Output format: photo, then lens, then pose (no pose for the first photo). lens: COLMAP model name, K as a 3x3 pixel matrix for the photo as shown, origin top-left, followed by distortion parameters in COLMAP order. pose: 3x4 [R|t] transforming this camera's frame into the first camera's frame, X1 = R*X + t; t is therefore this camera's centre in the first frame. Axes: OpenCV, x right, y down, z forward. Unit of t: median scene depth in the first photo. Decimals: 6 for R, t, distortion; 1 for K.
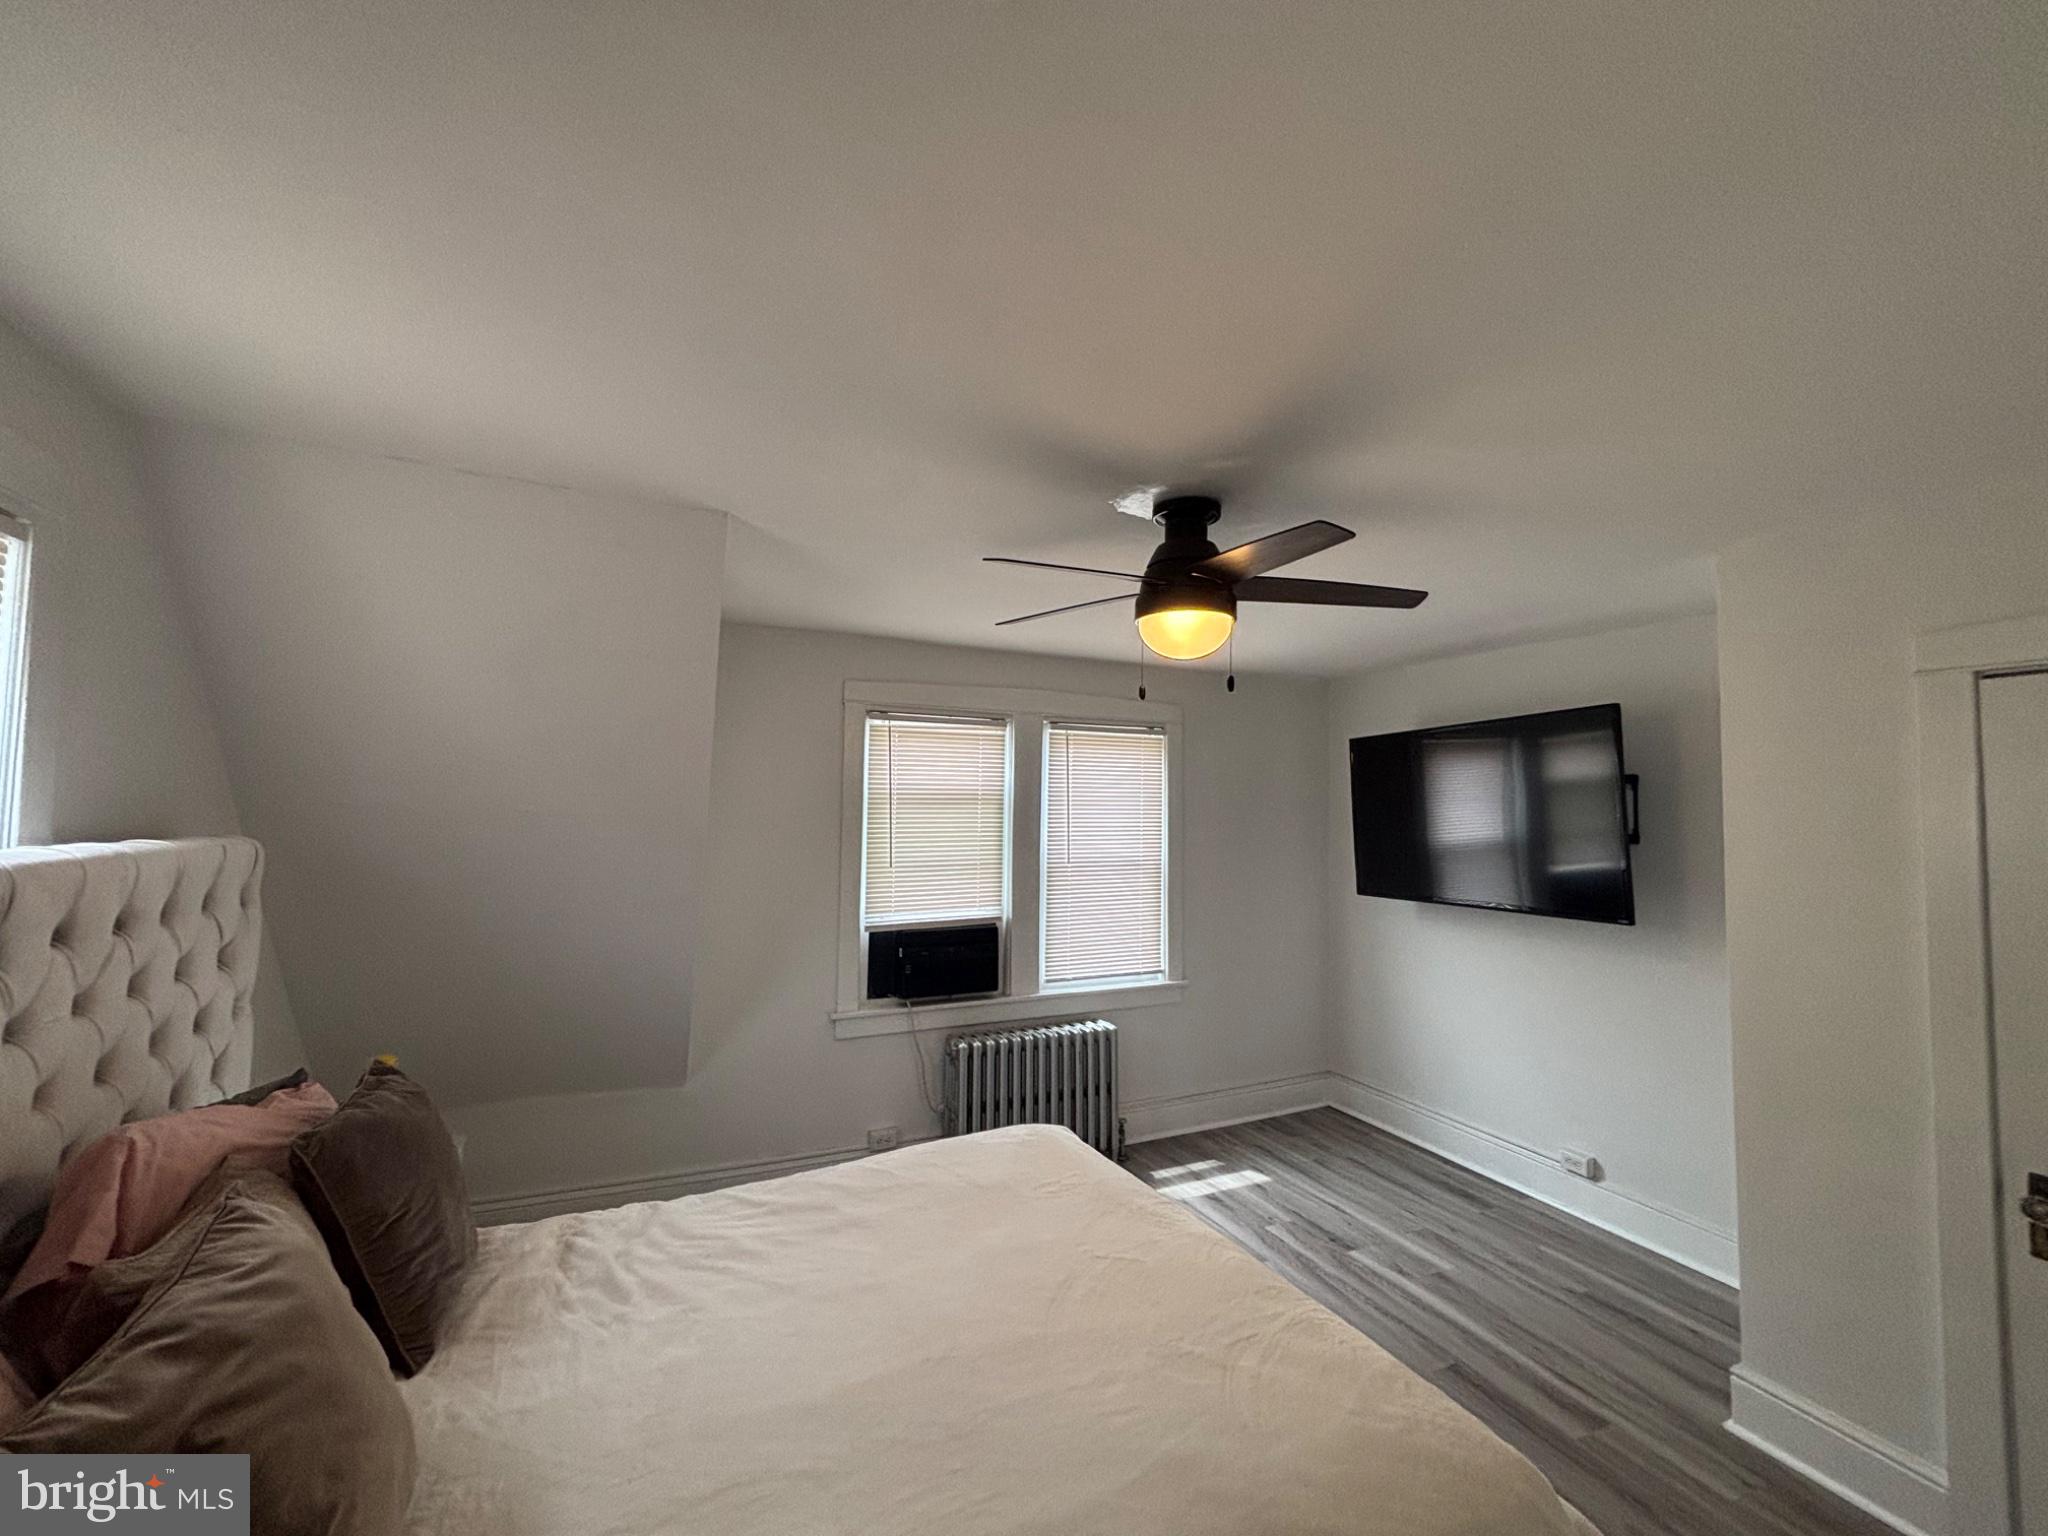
lens RADIAL K [[813.9, 0, 1029.9], [0, 813.9, 761.7], [0, 0, 1]] dist [-0.001688, -0.000406]
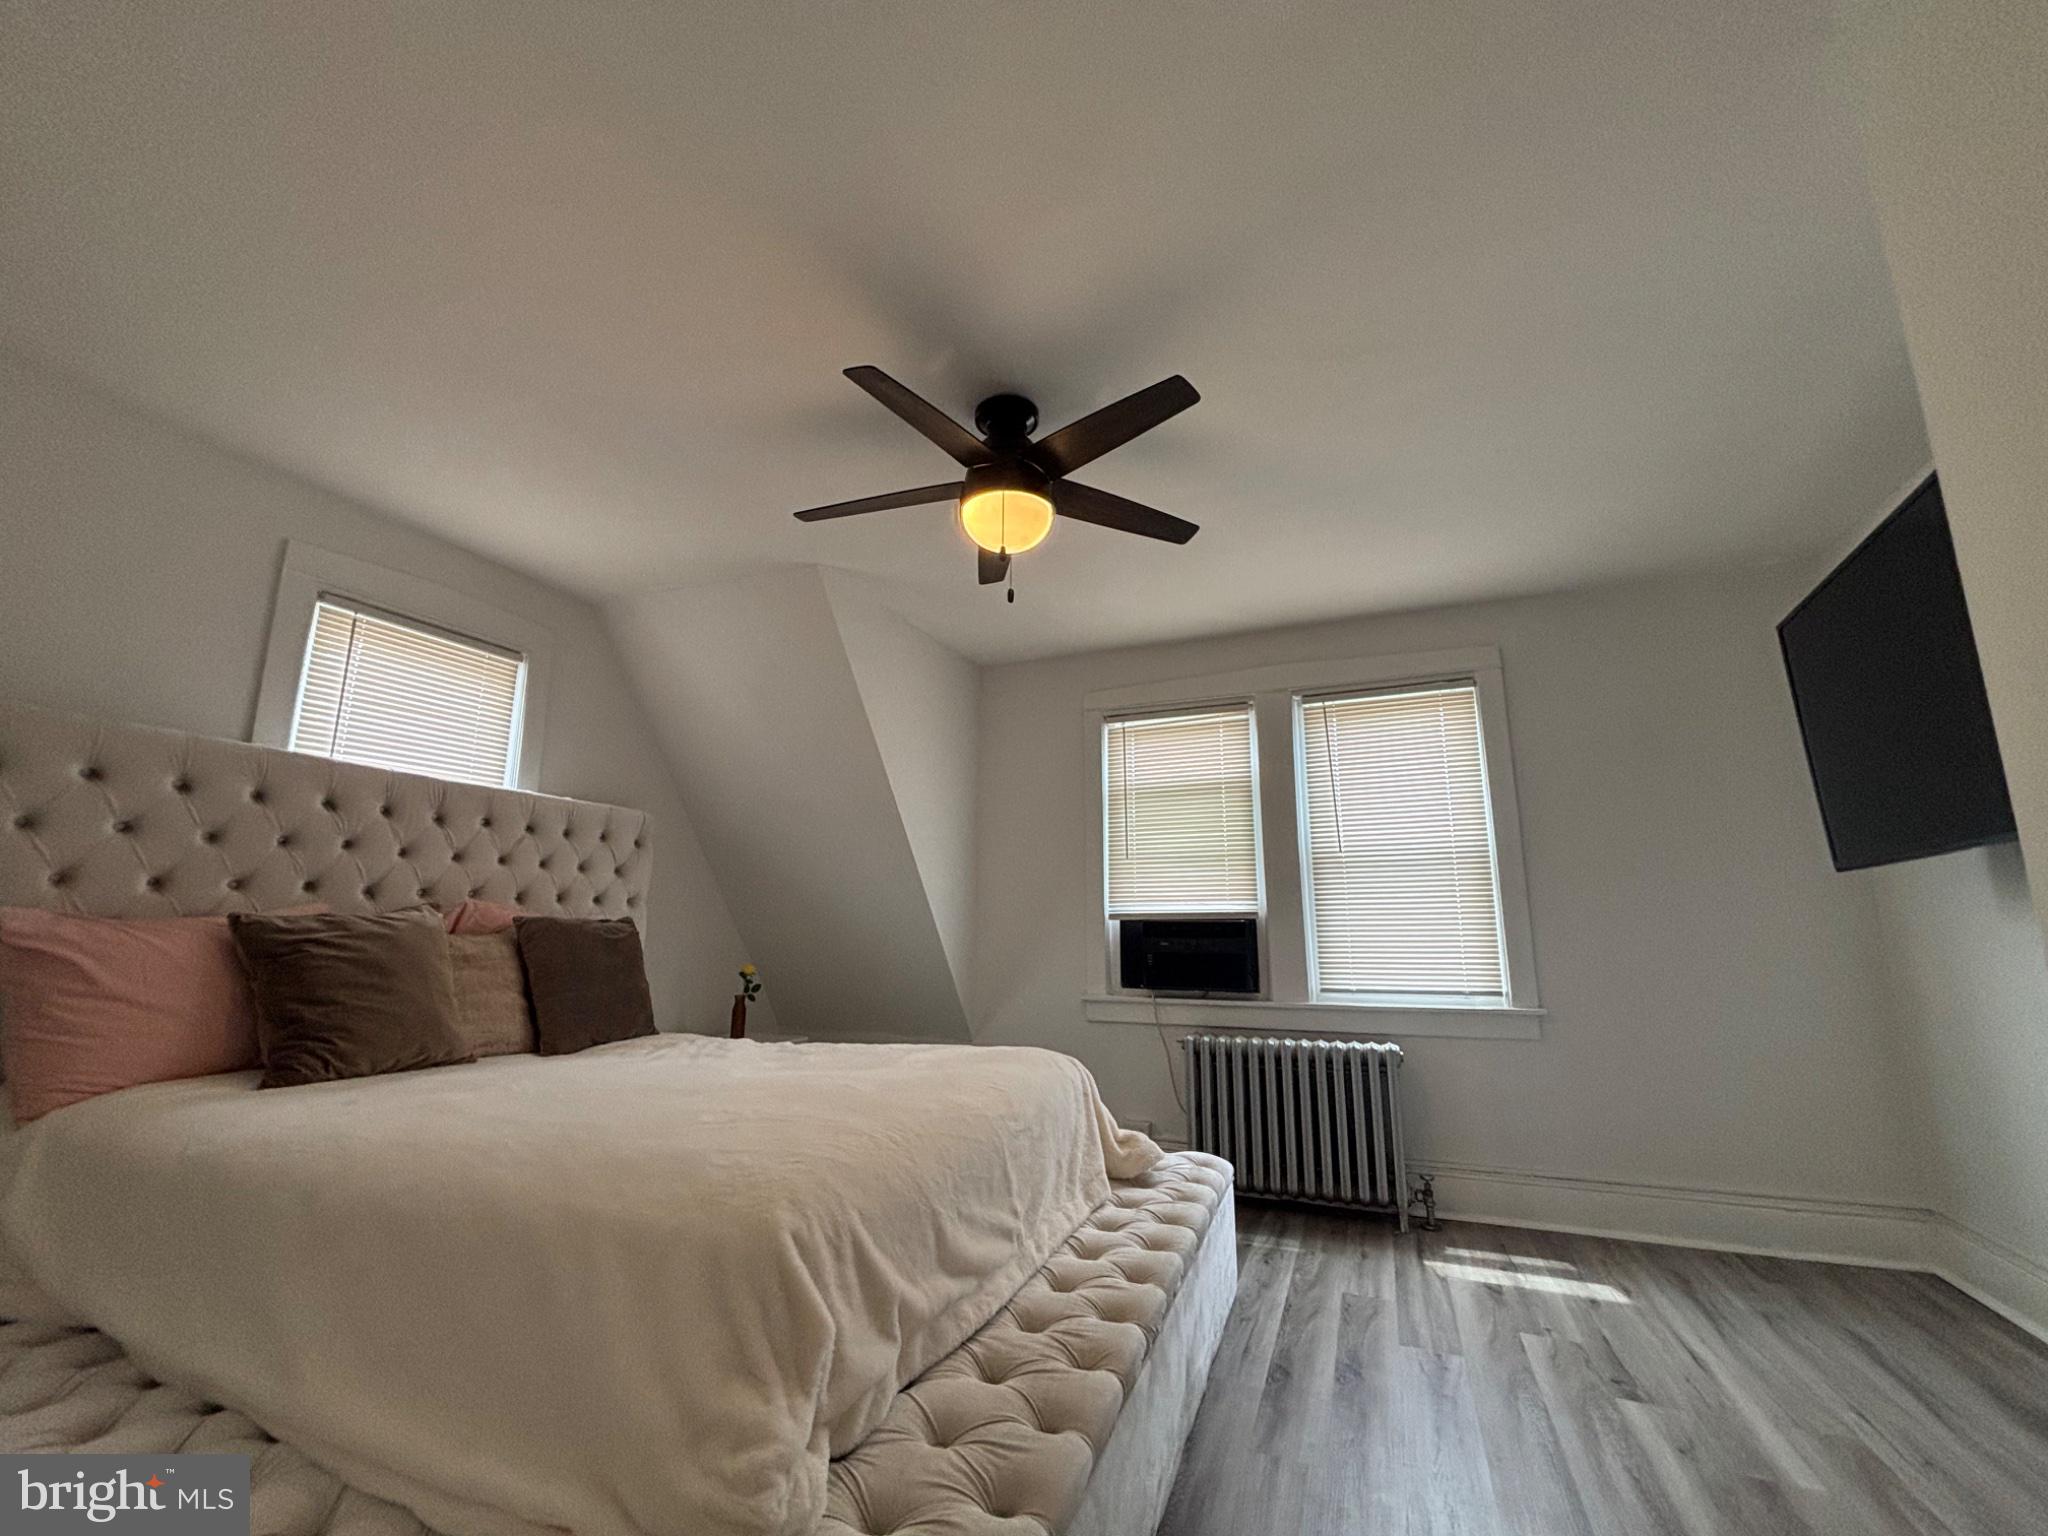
lens RADIAL K [[813.9, 0, 1033.5], [0, 813.9, 779.5], [0, 0, 1]] dist [-0.001688, -0.000406]
pose [[0.681025, -0.142759, -0.718210, 0.478596], [0.054355, 0.987961, -0.144838, 0.163722], [0.730240, 0.059600, 0.680586, 0.183323]]
